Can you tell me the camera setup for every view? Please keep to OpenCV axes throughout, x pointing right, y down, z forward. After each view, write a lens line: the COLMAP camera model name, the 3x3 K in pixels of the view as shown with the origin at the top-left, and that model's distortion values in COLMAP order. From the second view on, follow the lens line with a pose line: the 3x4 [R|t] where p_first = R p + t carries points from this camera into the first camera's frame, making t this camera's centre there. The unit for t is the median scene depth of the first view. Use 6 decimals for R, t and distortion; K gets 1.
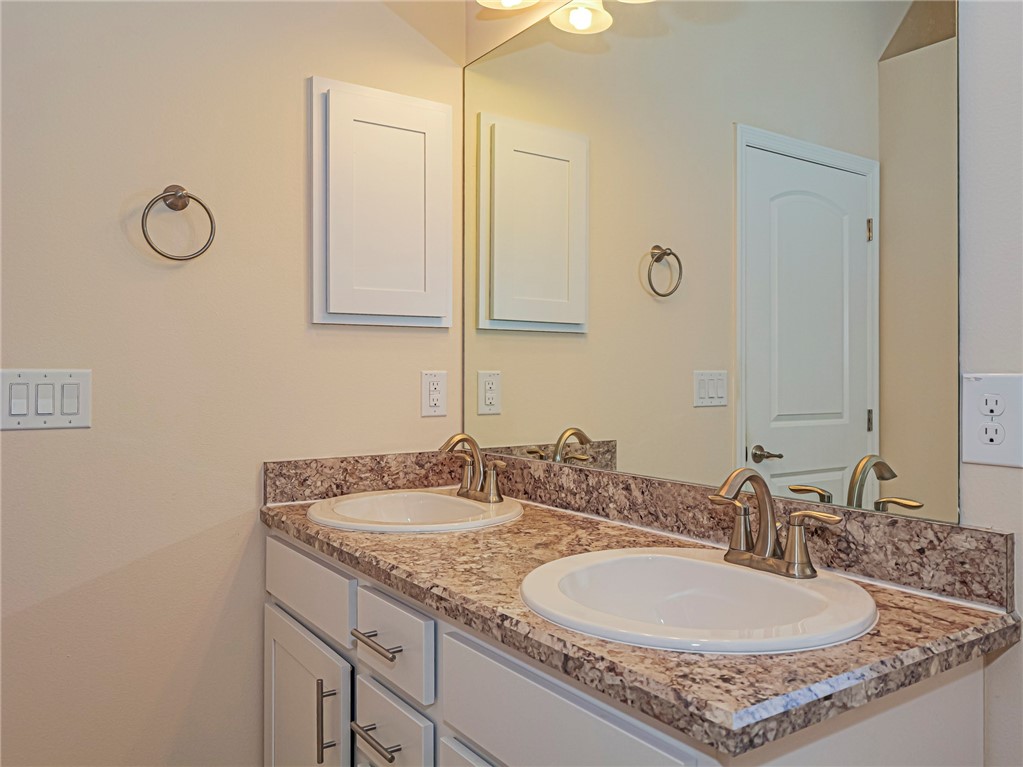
lens RADIAL K [[809.1, 0, 511.5], [0, 809.1, 383.5], [0, 0, 1]] dist [-0.005997, -0.002235]
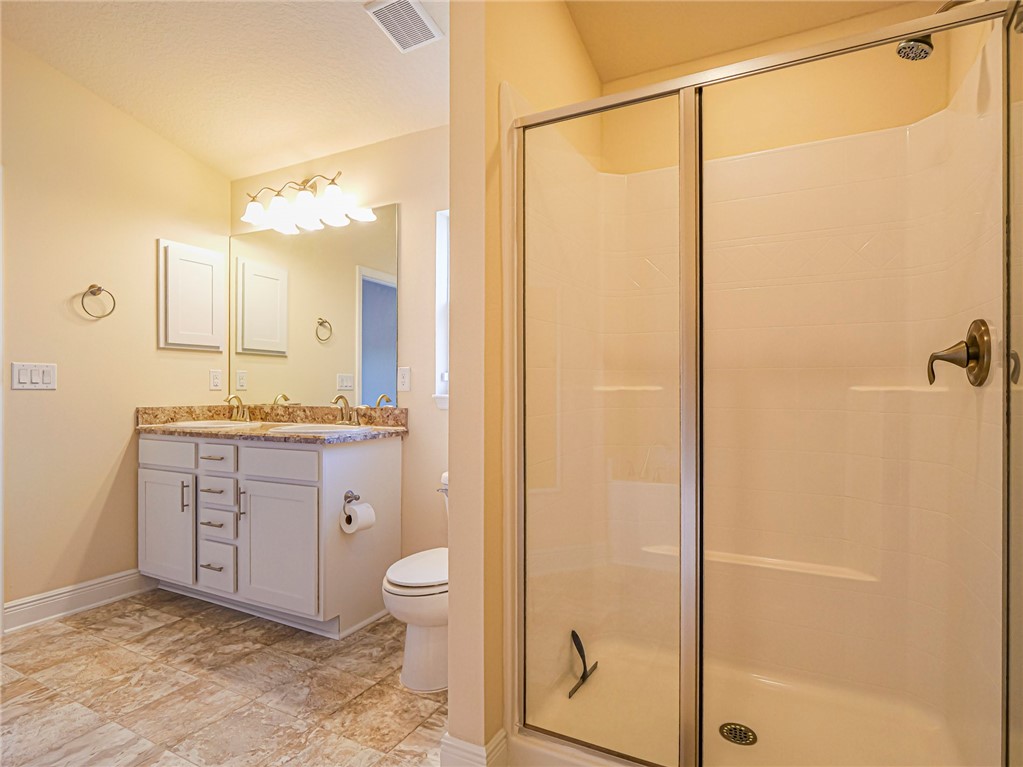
lens RADIAL K [[544.6, 0, 529.3], [0, 544.6, 383.0], [0, 0, 1]] dist [-0.040877, 0.014234]
pose [[0.865958, 0.006270, 0.500077, -0.101571], [0.005894, 0.999724, -0.022742, 0.069054], [-0.500081, 0.022641, 0.865682, -0.861697]]
